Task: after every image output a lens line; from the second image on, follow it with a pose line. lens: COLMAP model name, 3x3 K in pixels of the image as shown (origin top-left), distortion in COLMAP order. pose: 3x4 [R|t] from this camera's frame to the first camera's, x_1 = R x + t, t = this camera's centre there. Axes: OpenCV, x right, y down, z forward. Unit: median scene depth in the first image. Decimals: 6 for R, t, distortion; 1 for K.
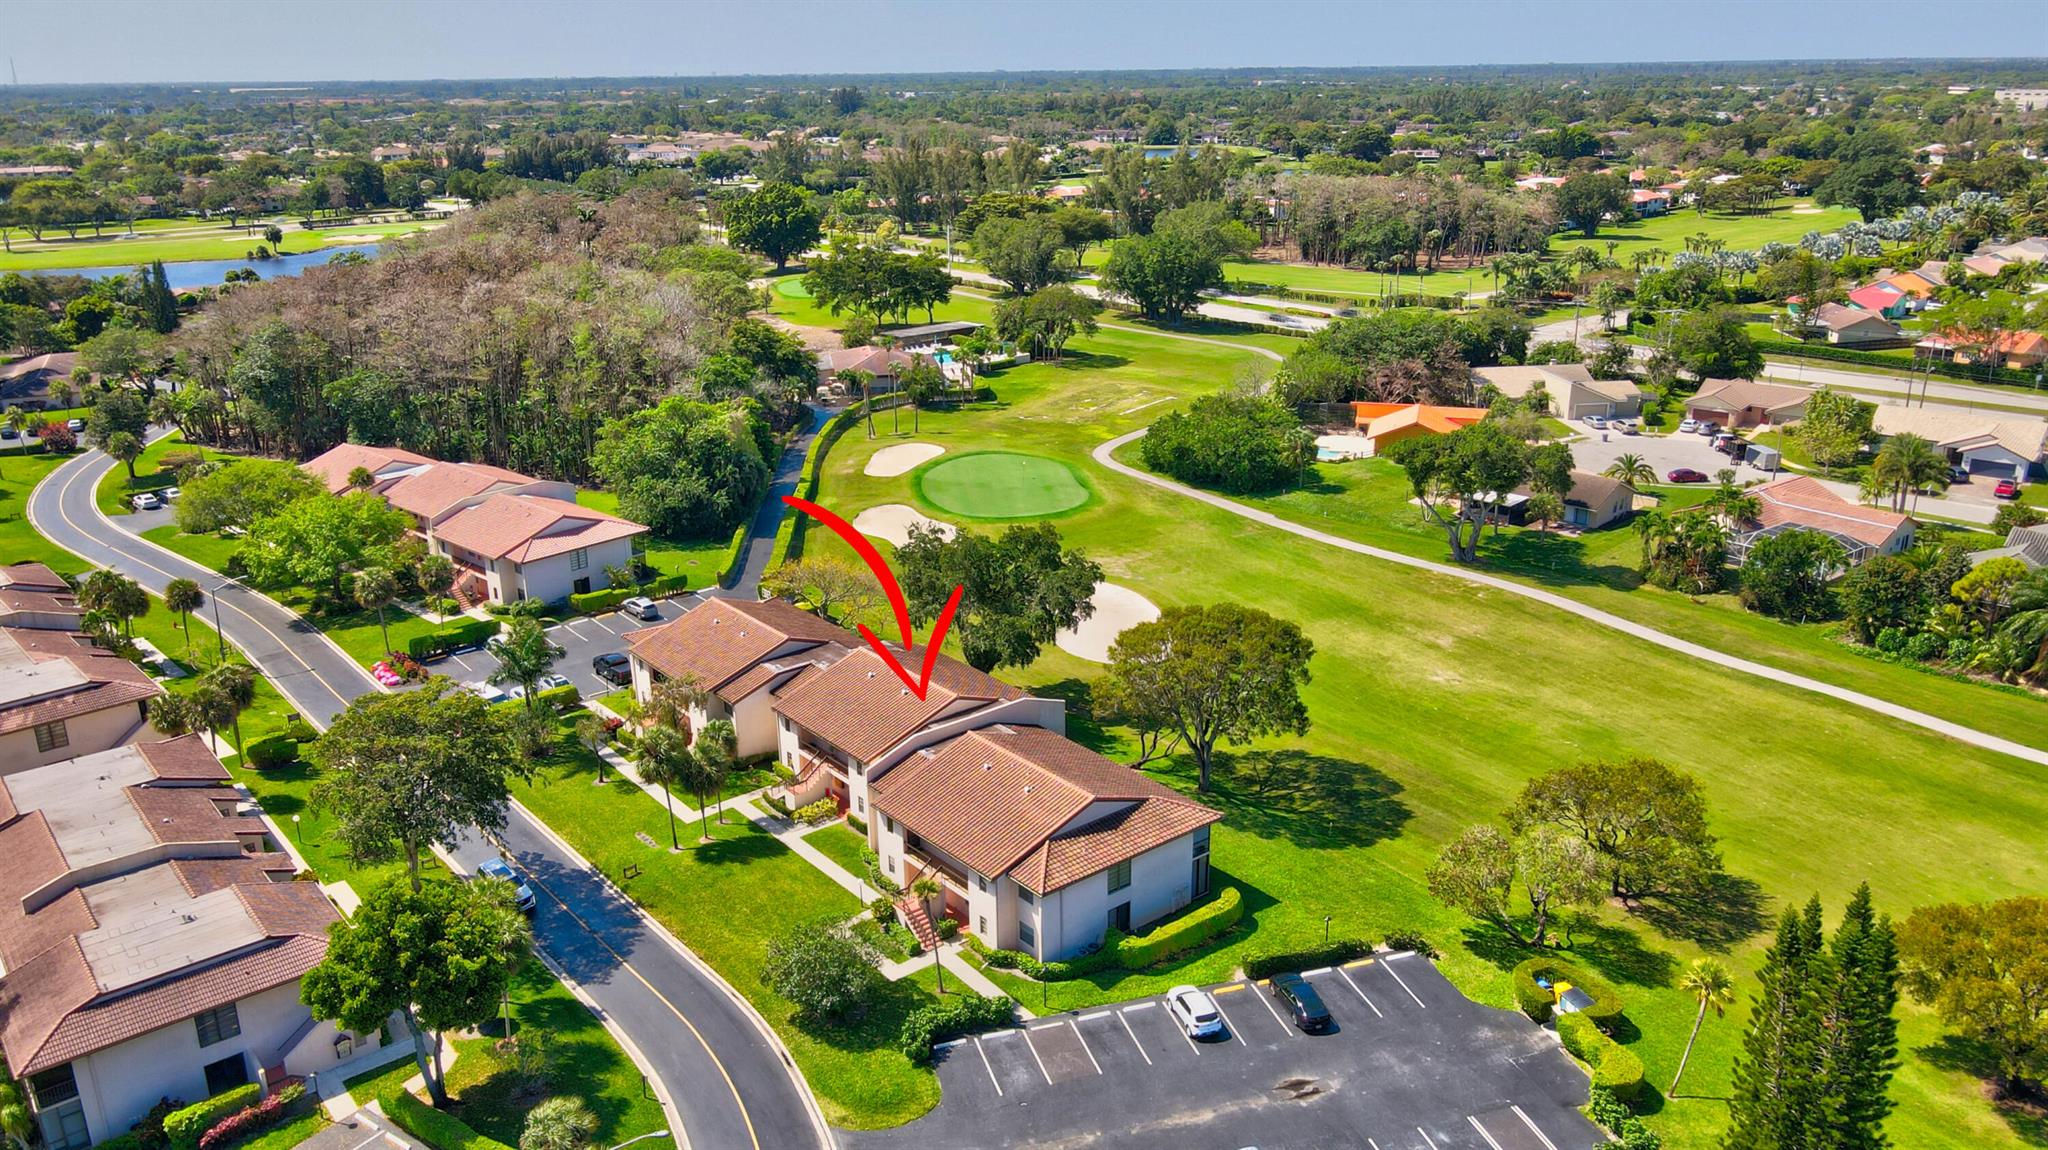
lens RADIAL K [[1527.2, 0, 1017.2], [0, 1527.2, 575.9], [0, 0, 1]] dist [-0.014719, 0.037883]
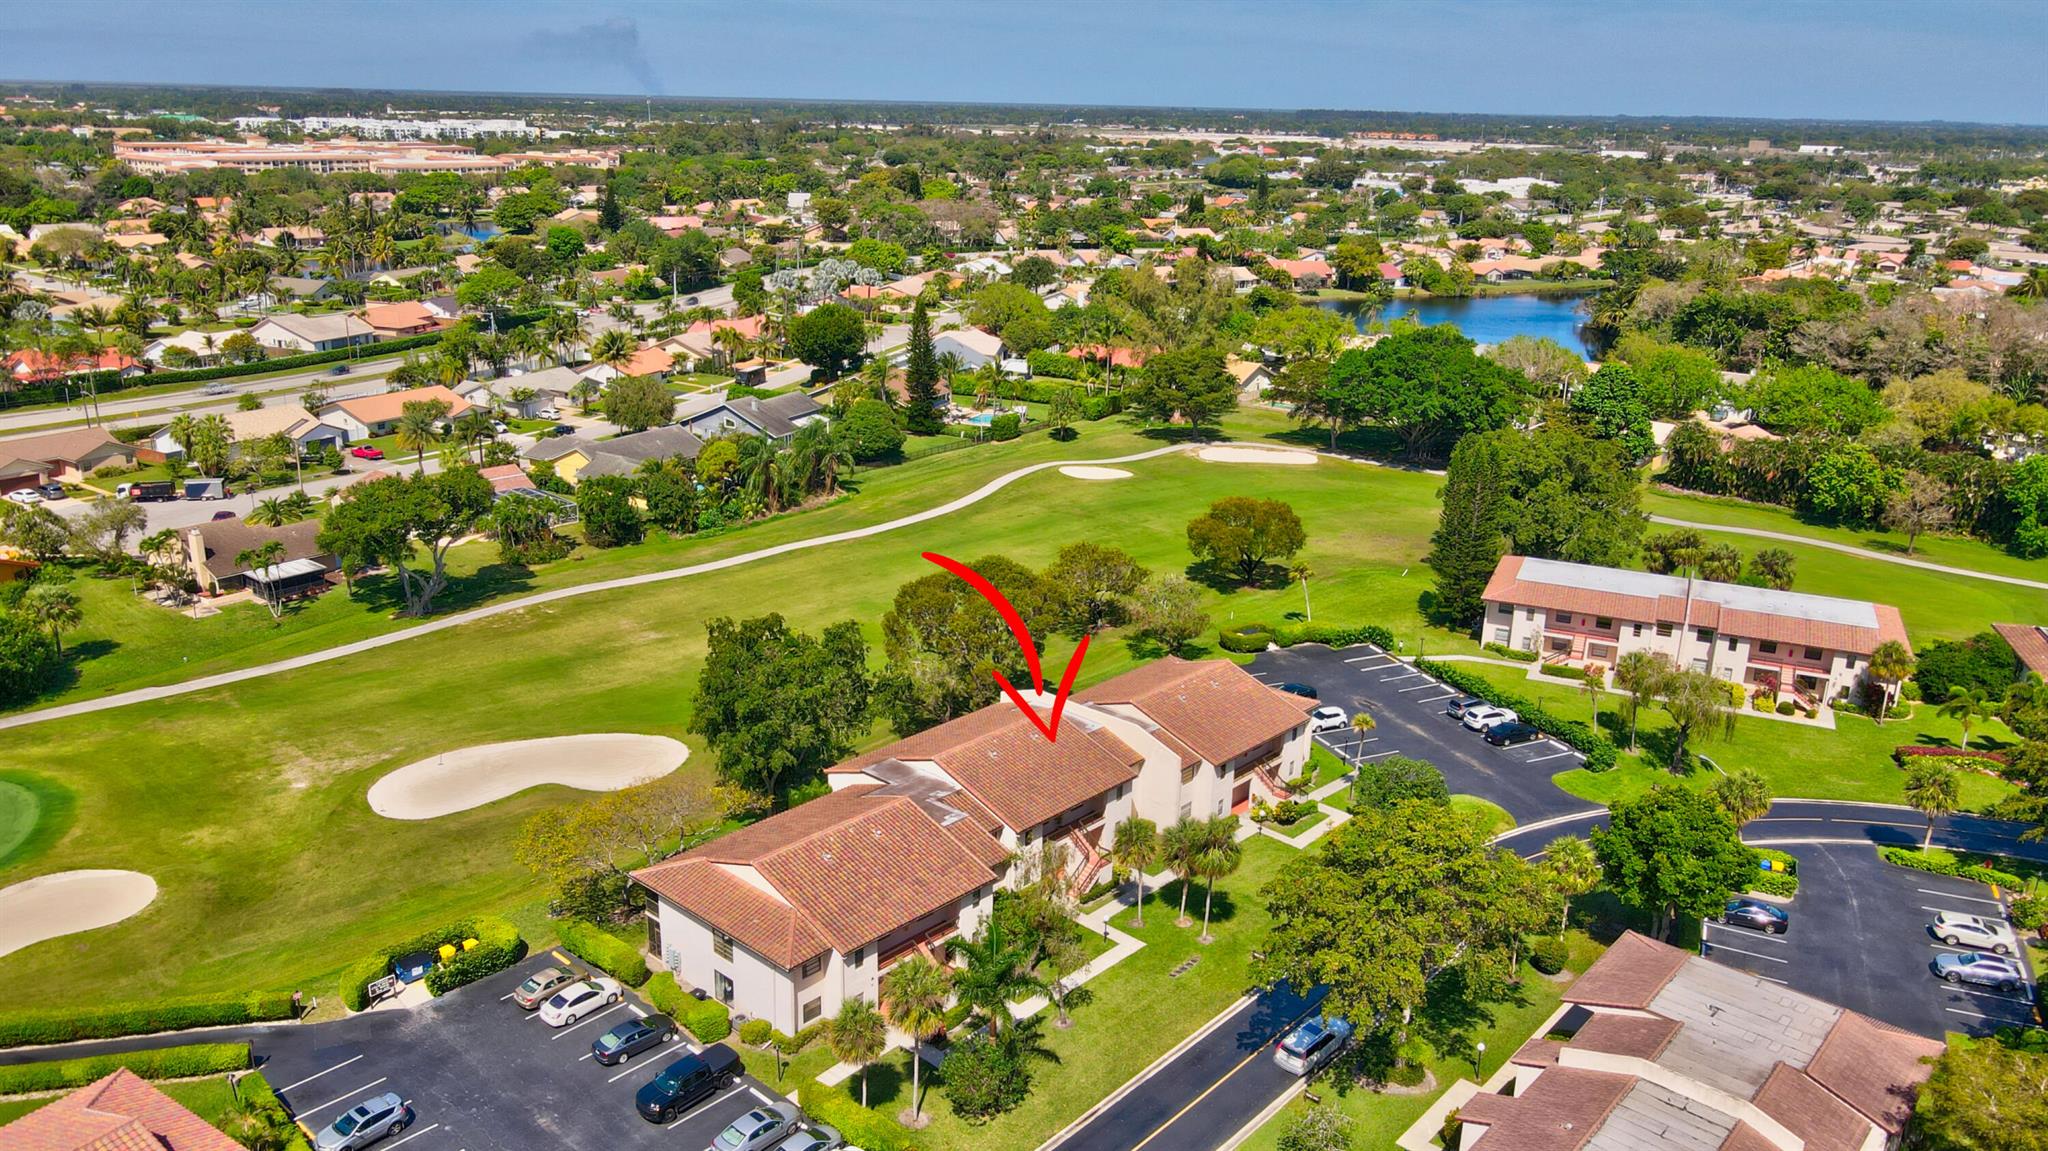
lens RADIAL K [[1539.9, 0, 1015.5], [0, 1539.9, 566.4], [0, 0, 1]] dist [-0.023830, 0.062561]
pose [[-0.155238, -0.279663, 0.947465, -0.694840], [0.293868, 0.902601, 0.314569, -0.240646], [-0.943156, 0.327263, -0.057934, 0.728527]]
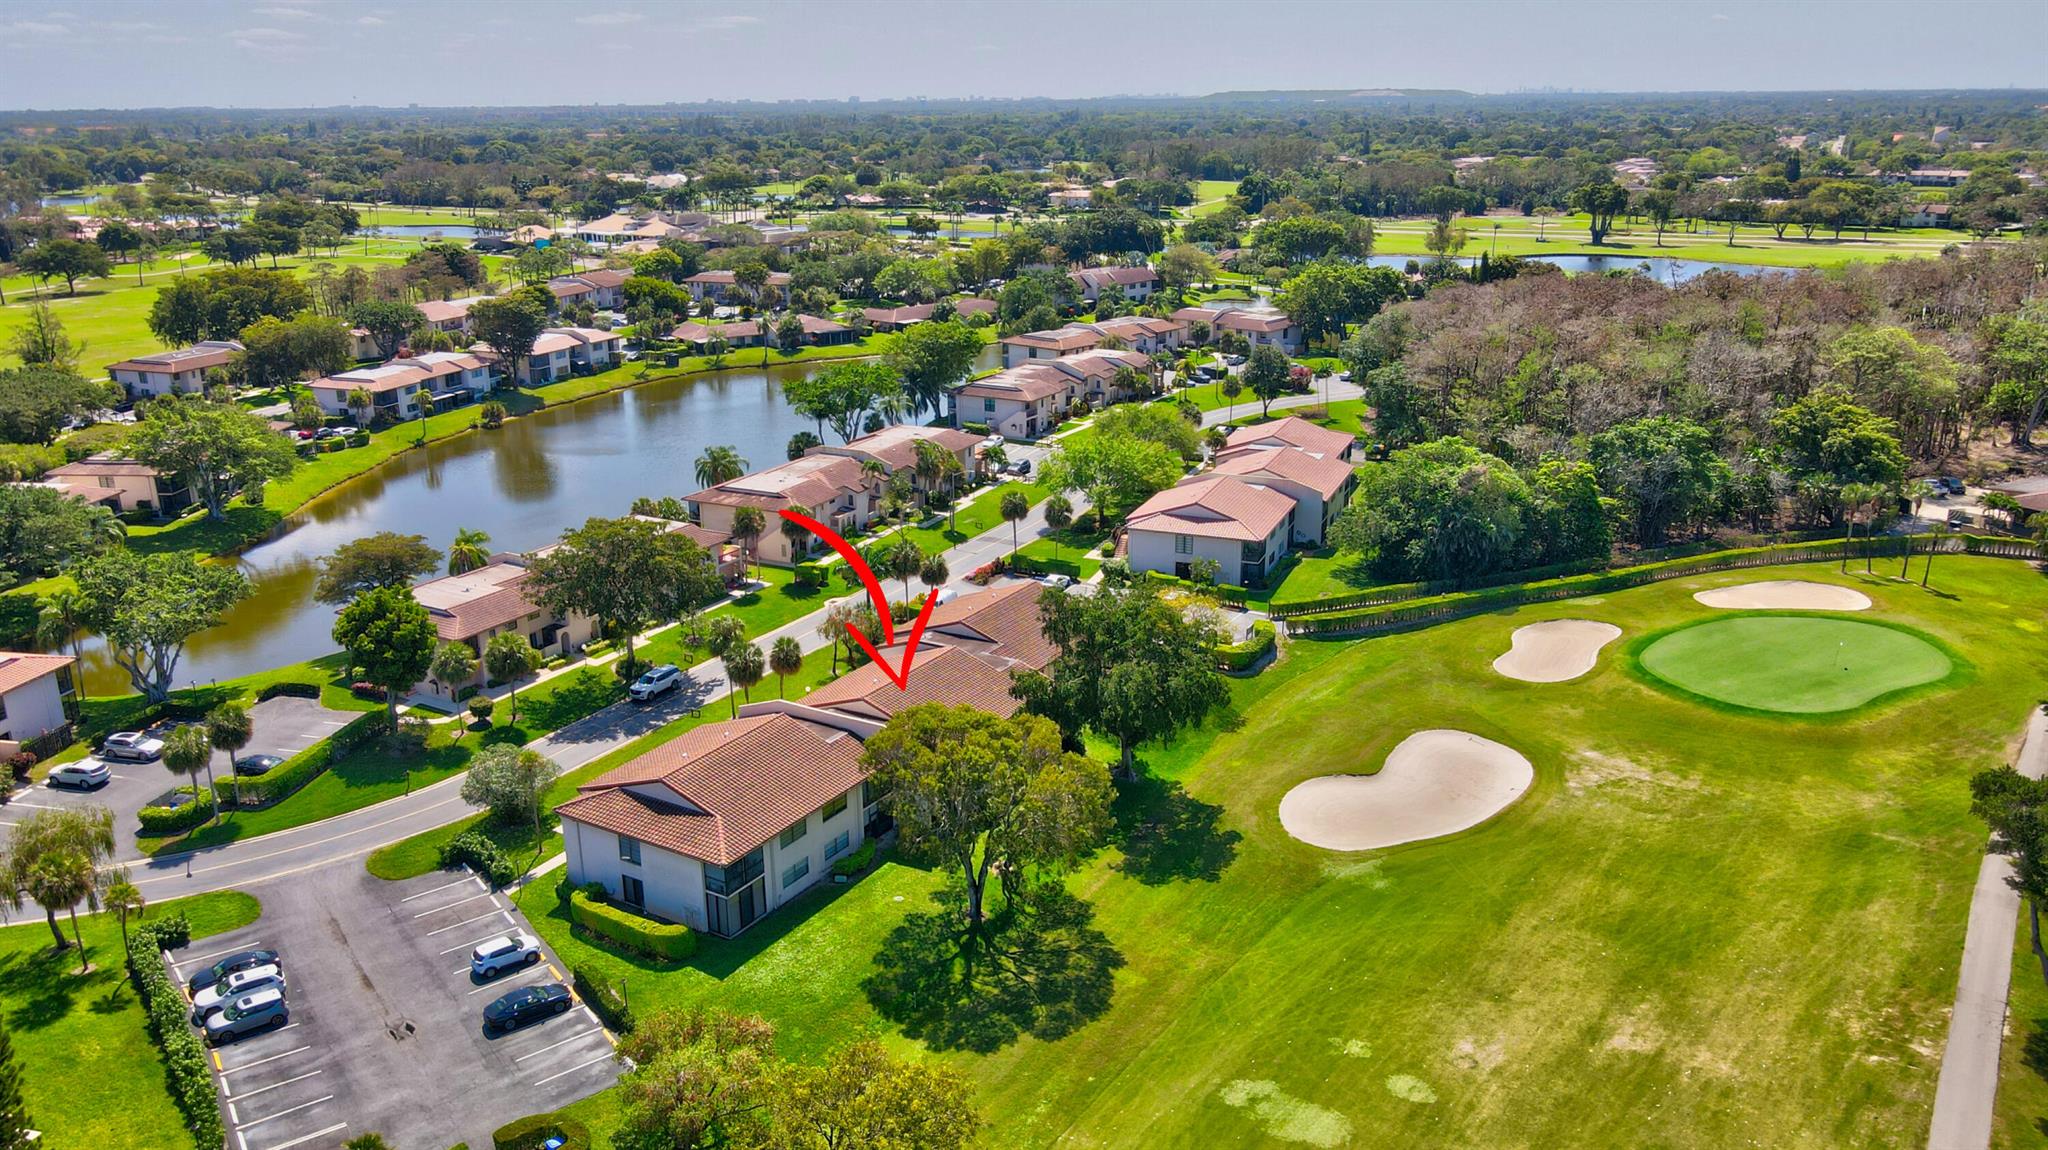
lens RADIAL K [[1539.9, 0, 1015.5], [0, 1539.9, 565.9], [0, 0, 1]] dist [-0.023830, 0.062561]
pose [[0.338079, 0.288953, -0.895661, 0.628690], [-0.296020, 0.936044, 0.190245, -0.163040], [0.893350, 0.200816, 0.401993, 0.449526]]
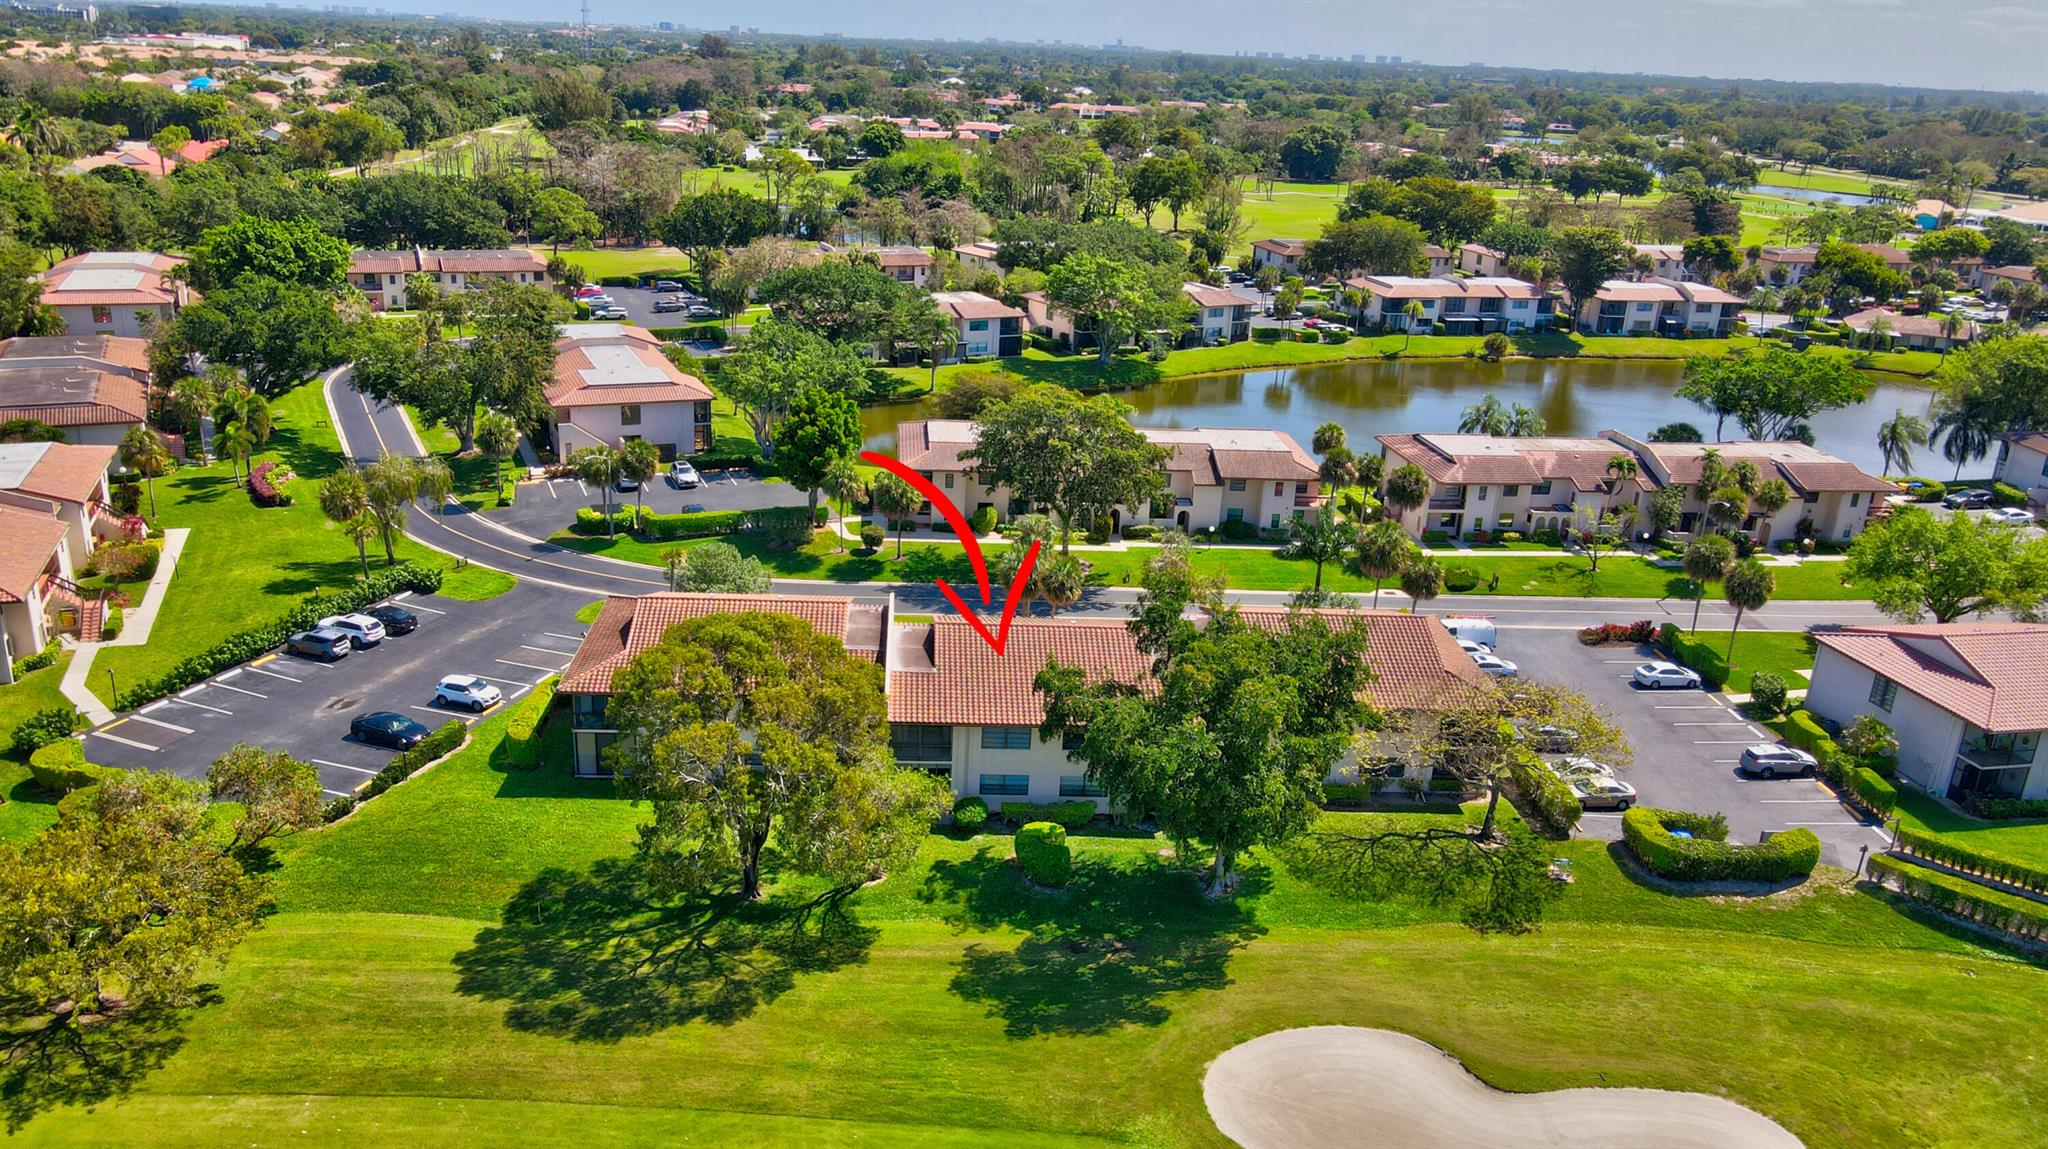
lens RADIAL K [[1539.9, 0, 1015.5], [0, 1539.9, 565.4], [0, 0, 1]] dist [-0.023830, 0.062561]
pose [[-0.601872, 0.245846, -0.759809, 0.392666], [-0.286036, 0.821947, 0.492531, -0.254974], [0.745610, 0.513773, -0.424386, 0.938880]]
